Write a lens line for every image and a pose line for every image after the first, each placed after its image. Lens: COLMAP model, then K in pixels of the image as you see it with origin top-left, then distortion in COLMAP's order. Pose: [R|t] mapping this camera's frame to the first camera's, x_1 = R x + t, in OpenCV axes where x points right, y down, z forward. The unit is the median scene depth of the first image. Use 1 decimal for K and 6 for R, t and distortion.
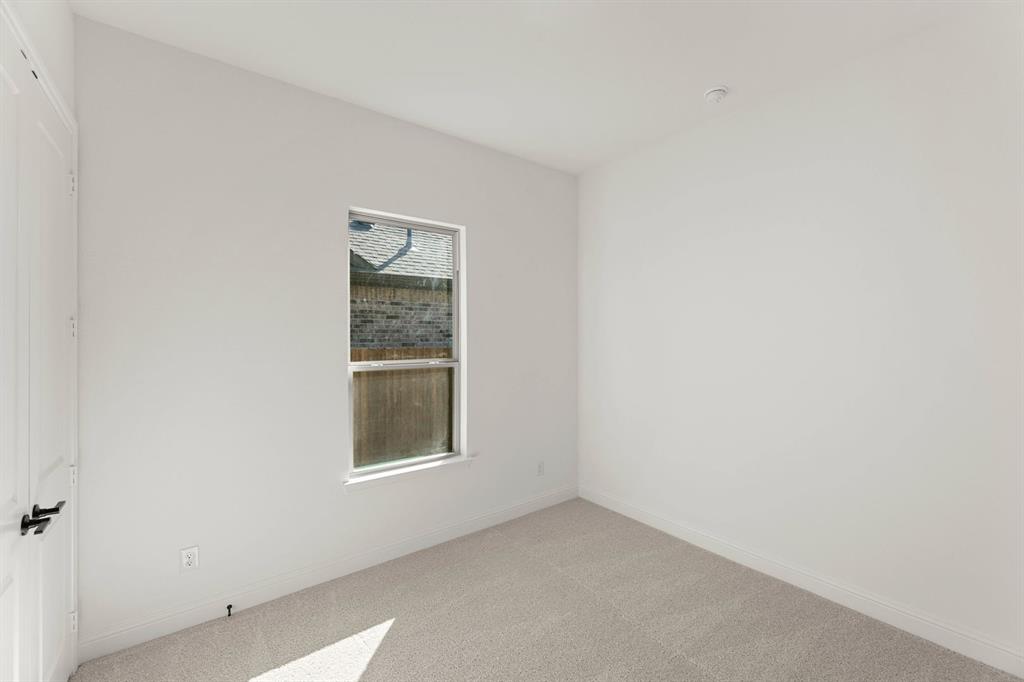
lens RADIAL K [[421.2, 0, 513.3], [0, 421.2, 340.3], [0, 0, 1]] dist [-0.001653, 0.000113]
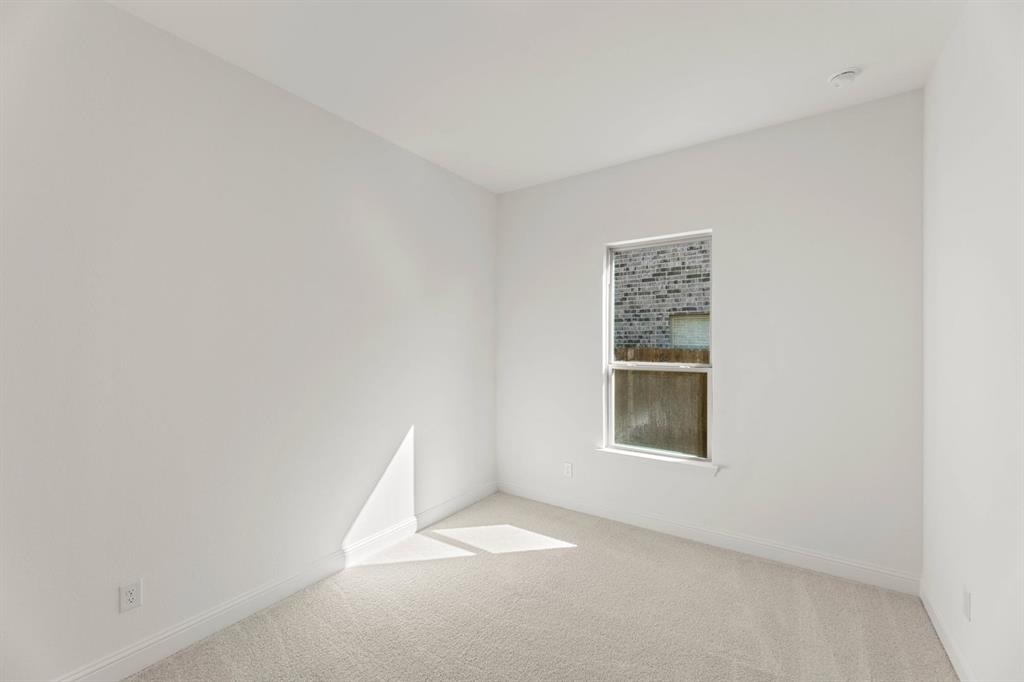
lens RADIAL K [[411.3, 0, 508.2], [0, 411.3, 339.3], [0, 0, 1]] dist [0.000601, 0.000126]
pose [[0.296244, 0.010729, -0.955052, 0.698568], [0.004025, 0.999914, 0.012481, -0.032426], [0.955104, -0.007541, 0.296176, 0.283843]]
